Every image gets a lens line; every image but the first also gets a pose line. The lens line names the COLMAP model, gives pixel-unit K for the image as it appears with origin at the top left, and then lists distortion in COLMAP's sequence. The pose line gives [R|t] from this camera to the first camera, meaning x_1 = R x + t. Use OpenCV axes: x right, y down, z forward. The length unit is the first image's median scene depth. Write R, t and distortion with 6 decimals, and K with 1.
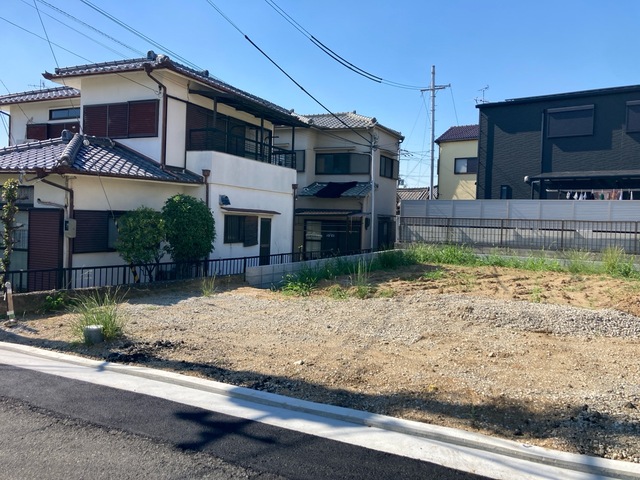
lens RADIAL K [[522.7, 0, 317.1], [0, 522.7, 240.4], [0, 0, 1]] dist [0.006891, -0.010385]
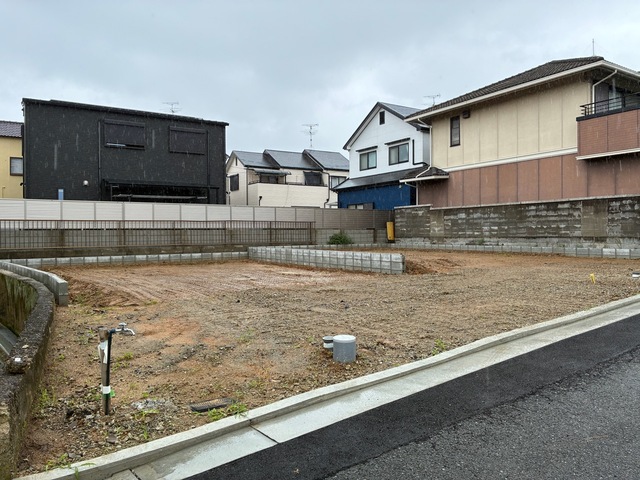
lens RADIAL K [[485.6, 0, 323.2], [0, 485.6, 236.8], [0, 0, 1]] dist [0.036401, -0.035575]
pose [[0.353820, -0.036043, 0.934619, -0.430959], [0.061044, 0.998017, 0.015378, 0.001122], [-0.933319, 0.051612, 0.355319, 0.296964]]
